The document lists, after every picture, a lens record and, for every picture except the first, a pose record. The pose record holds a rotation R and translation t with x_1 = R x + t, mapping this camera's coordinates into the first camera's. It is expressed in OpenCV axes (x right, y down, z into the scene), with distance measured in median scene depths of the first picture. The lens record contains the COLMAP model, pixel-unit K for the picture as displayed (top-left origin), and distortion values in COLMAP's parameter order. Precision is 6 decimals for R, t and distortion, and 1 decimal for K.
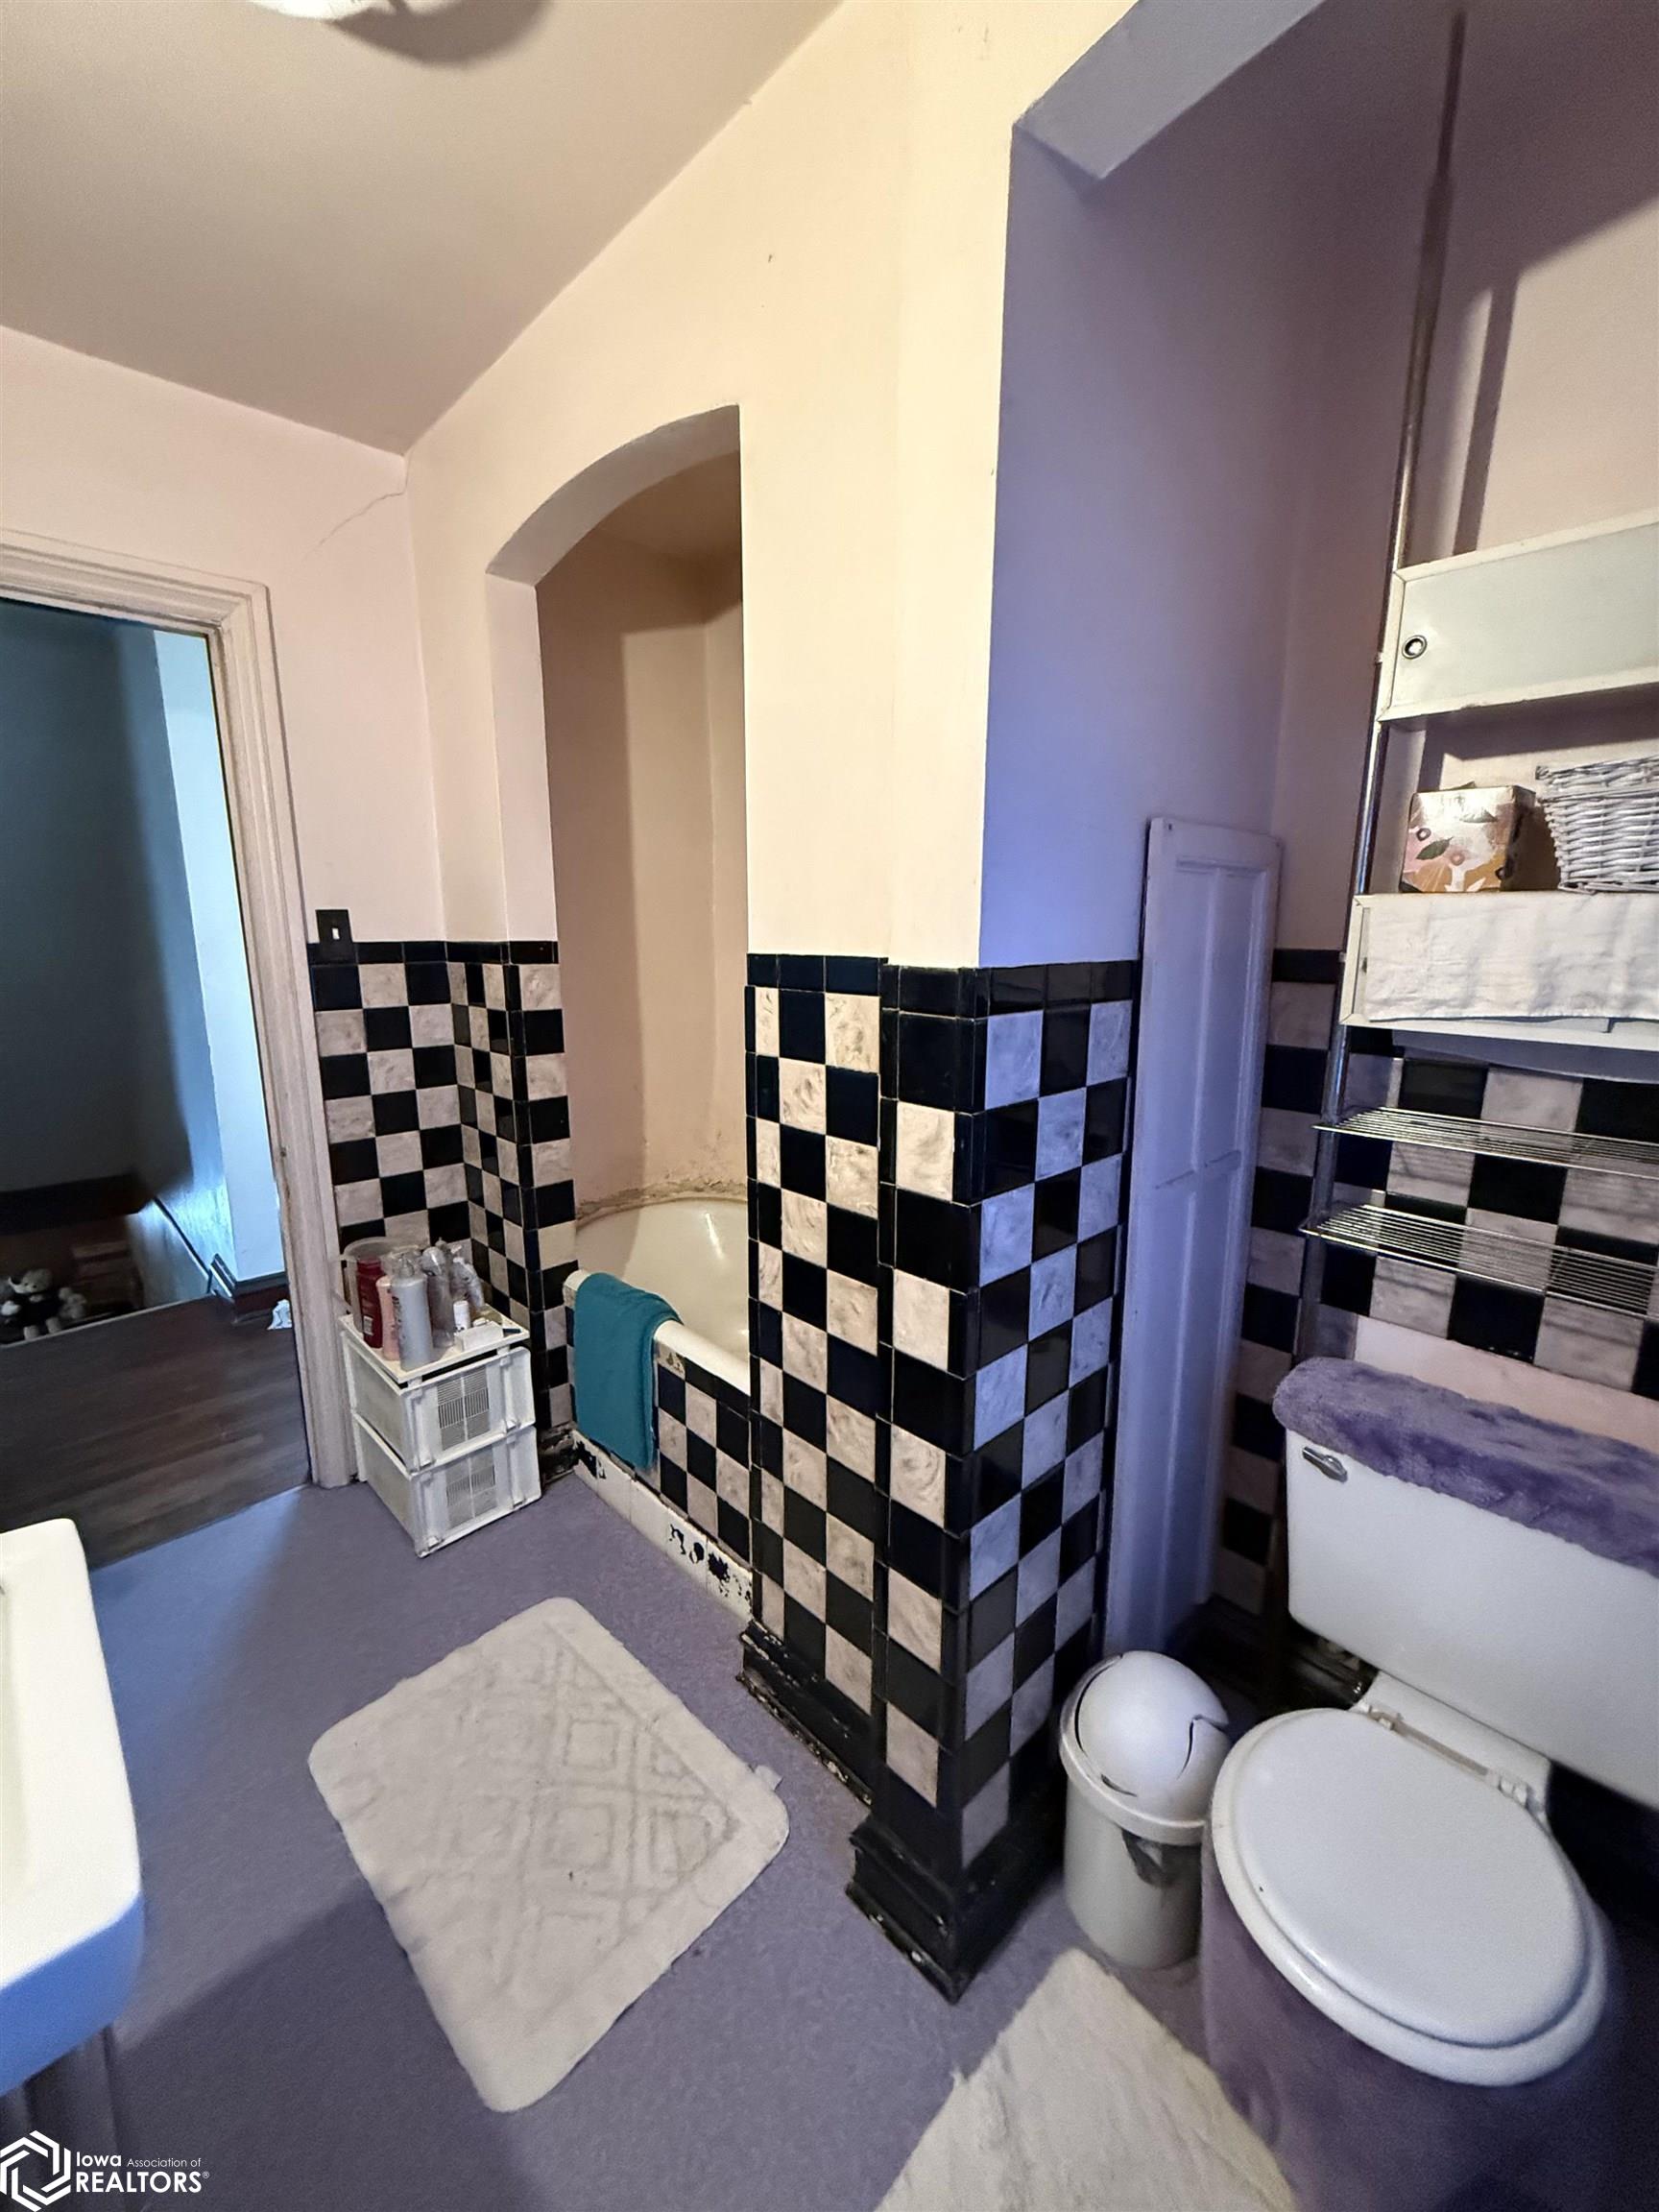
lens RADIAL K [[891.7, 0, 829.5], [0, 891.7, 1106.0], [0, 0, 1]] dist [0.000950, -0.000057]
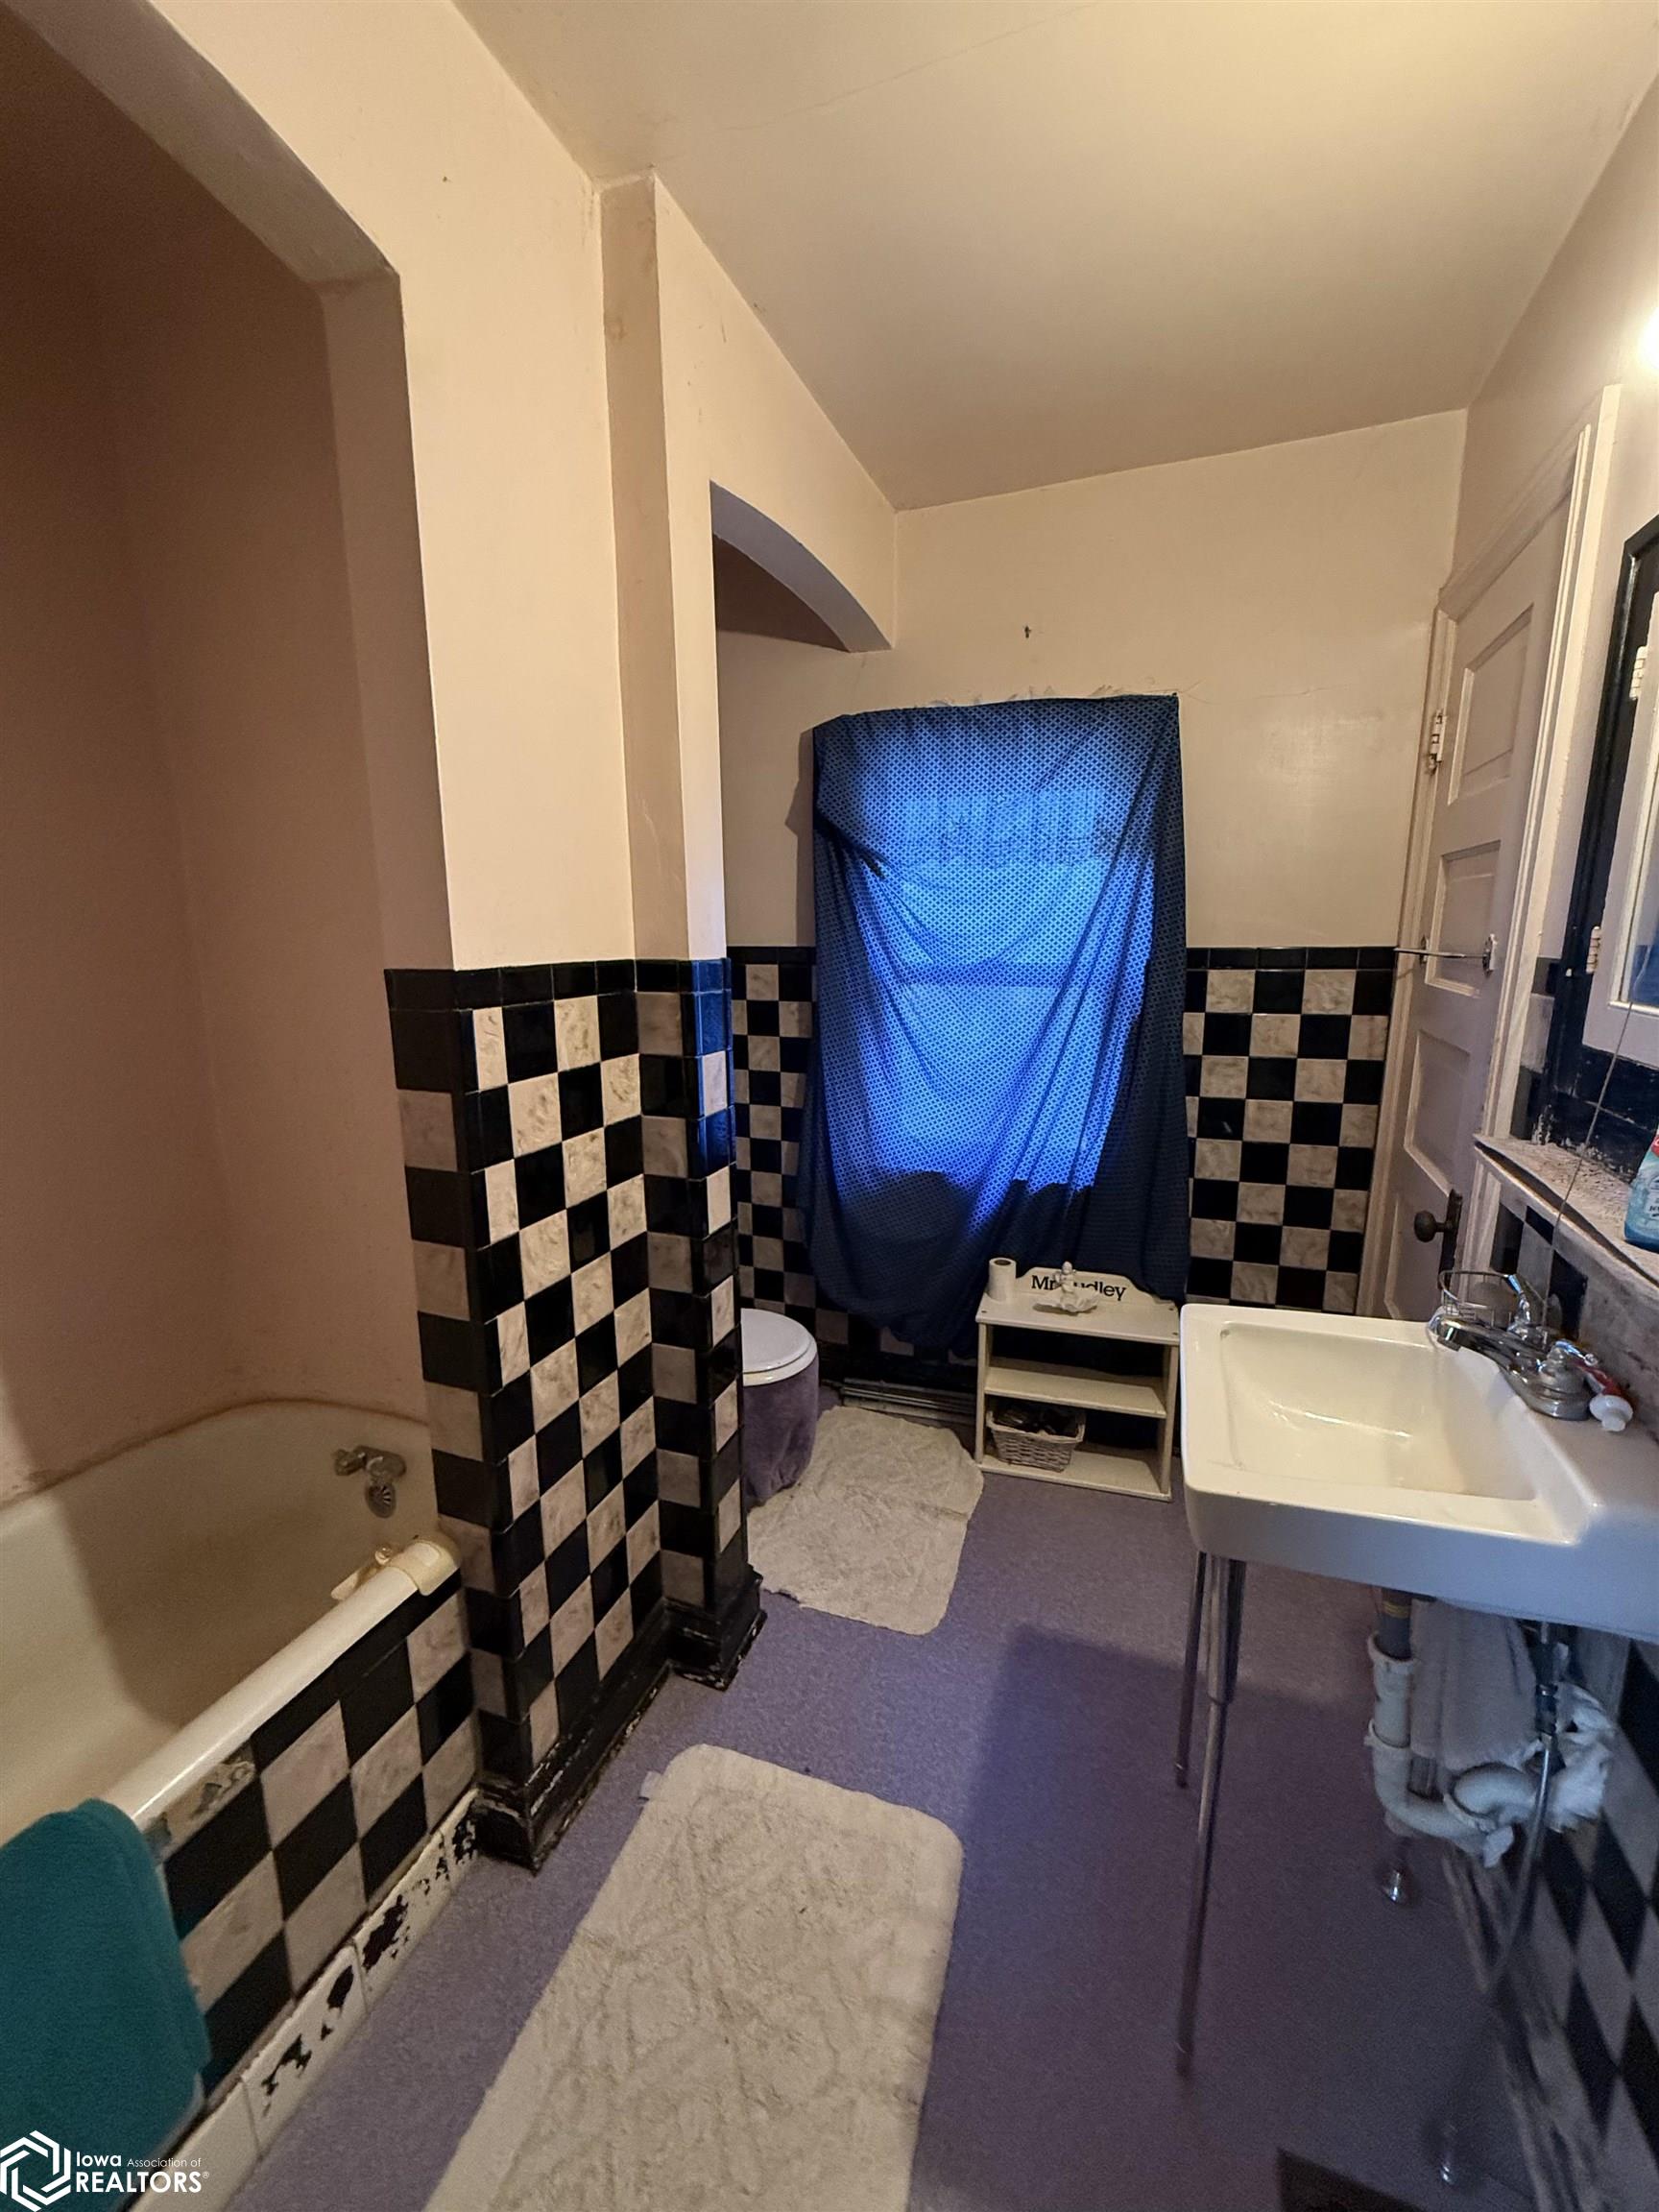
lens RADIAL K [[902.6, 0, 829.5], [0, 902.6, 1106.0], [0, 0, 1]] dist [0.000221, -0.000004]
pose [[-0.437649, -0.169024, 0.883116, -1.023261], [0.187786, 0.943331, 0.273610, -0.225977], [-0.879318, 0.285582, -0.381107, 1.100327]]
